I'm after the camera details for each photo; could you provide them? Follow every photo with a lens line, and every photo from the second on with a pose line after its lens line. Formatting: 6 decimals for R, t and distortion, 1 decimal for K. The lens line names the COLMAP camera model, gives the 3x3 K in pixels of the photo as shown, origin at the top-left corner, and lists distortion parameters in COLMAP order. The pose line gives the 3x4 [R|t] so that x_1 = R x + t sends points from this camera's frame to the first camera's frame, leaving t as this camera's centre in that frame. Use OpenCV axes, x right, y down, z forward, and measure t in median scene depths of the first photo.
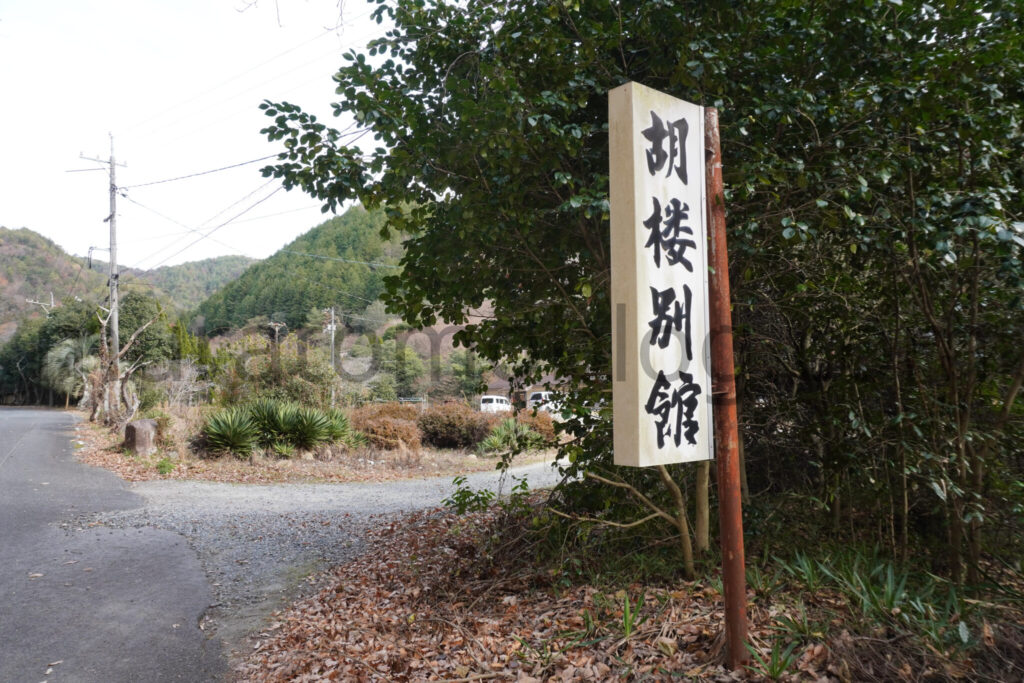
lens RADIAL K [[717.6, 0, 512.3], [0, 717.6, 341.9], [0, 0, 1]] dist [-0.033403, -0.003203]
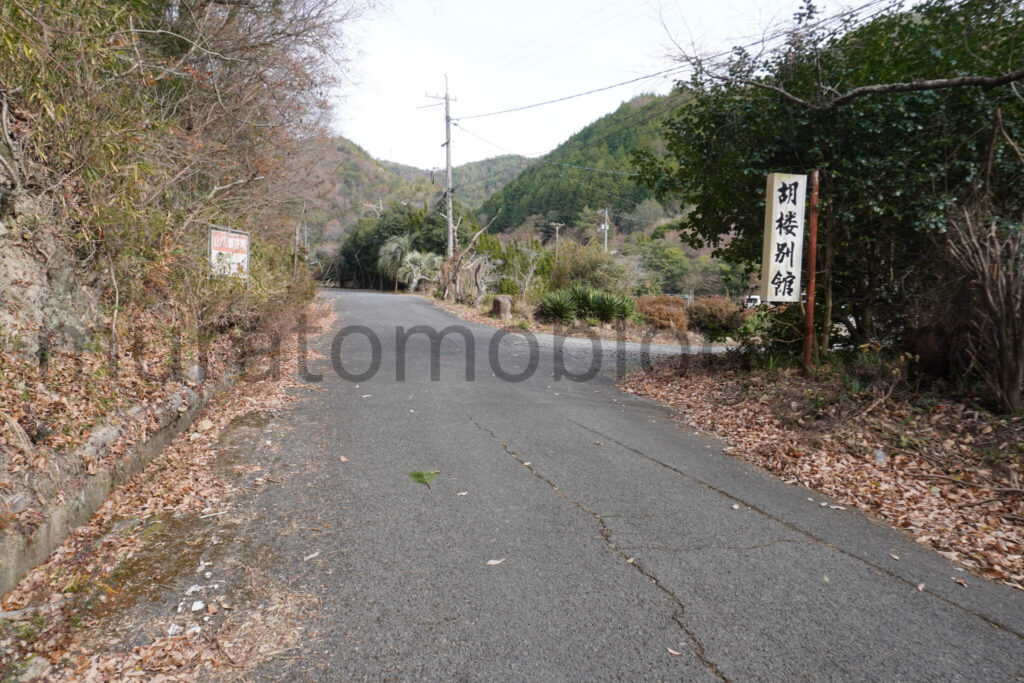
lens RADIAL K [[717.6, 0, 511.5], [0, 717.6, 342.4], [0, 0, 1]] dist [-0.033403, -0.003203]
pose [[0.933754, 0.063028, -0.352321, 0.023547], [-0.012218, 0.989412, 0.144618, -0.008182], [0.357706, -0.130733, 0.924638, -0.223878]]
